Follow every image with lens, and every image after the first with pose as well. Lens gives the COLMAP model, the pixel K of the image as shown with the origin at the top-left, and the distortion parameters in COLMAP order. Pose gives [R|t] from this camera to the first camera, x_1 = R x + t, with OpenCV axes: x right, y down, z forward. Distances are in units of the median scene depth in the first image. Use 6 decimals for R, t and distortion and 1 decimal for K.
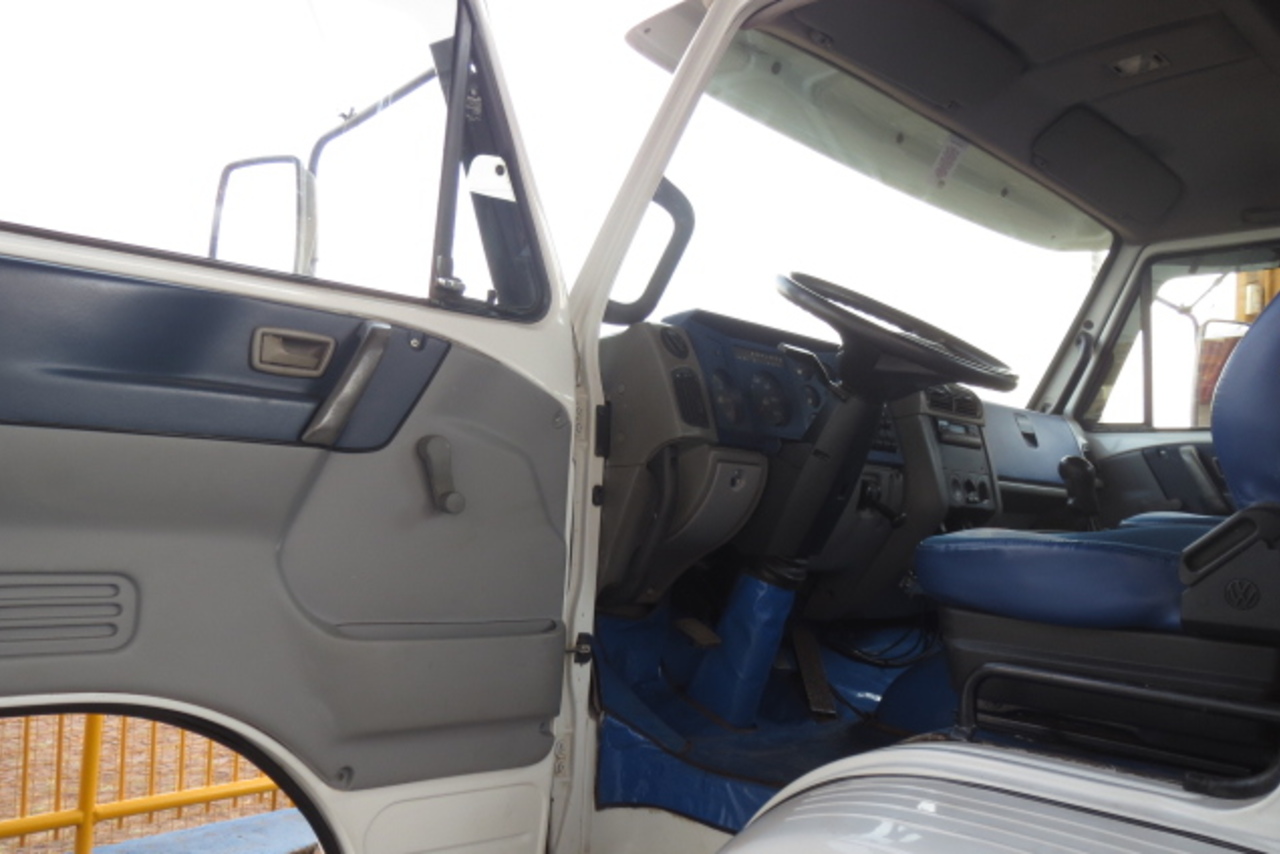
lens RADIAL K [[1035.2, 0, 640.0], [0, 1035.2, 427.0], [0, 0, 1]] dist [-0.064802, -0.001442]
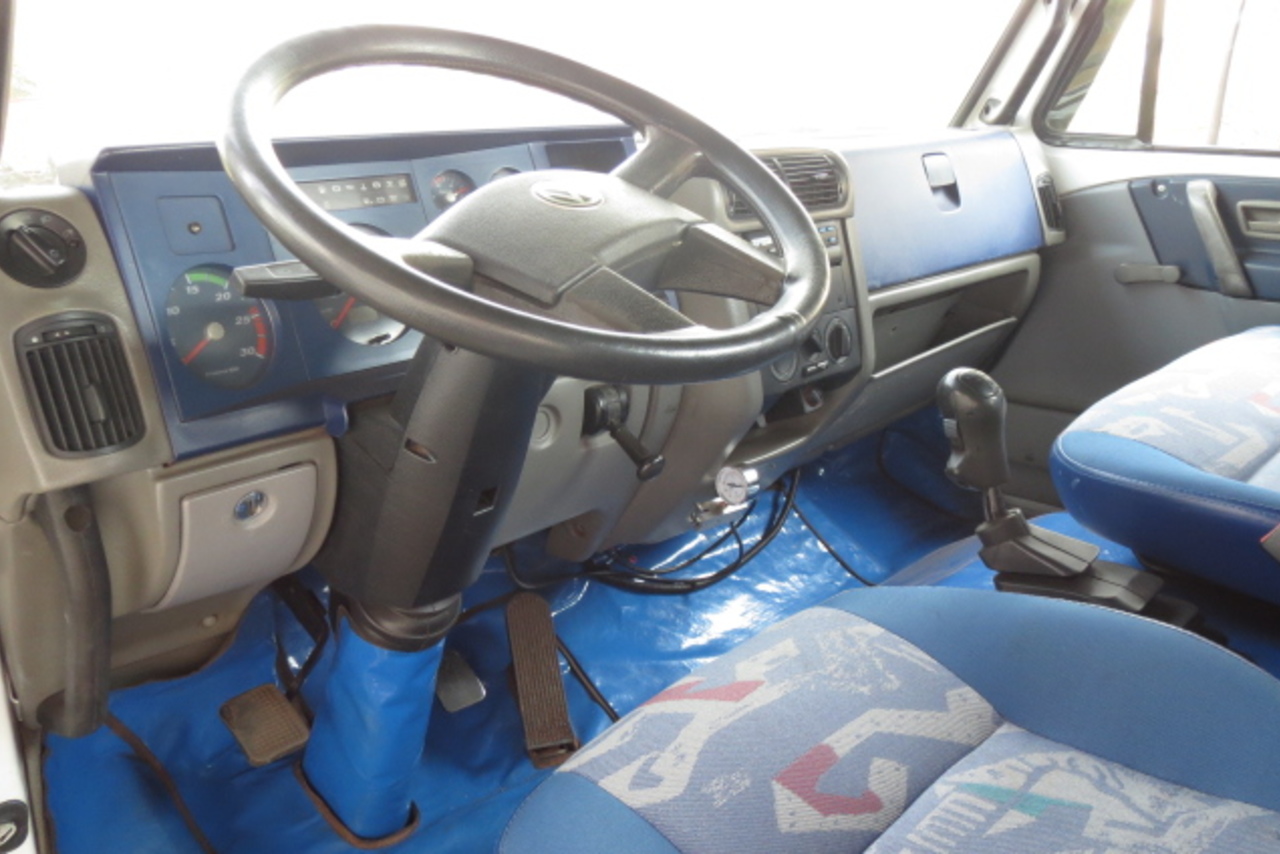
lens RADIAL K [[1035.2, 0, 640.0], [0, 1035.2, 427.0], [0, 0, 1]] dist [-0.064802, -0.001442]
pose [[0.998296, -0.058343, 0.000654, 0.187191], [0.053533, 0.920327, 0.387470, -0.108383], [-0.023209, -0.386775, 0.921882, 0.381434]]
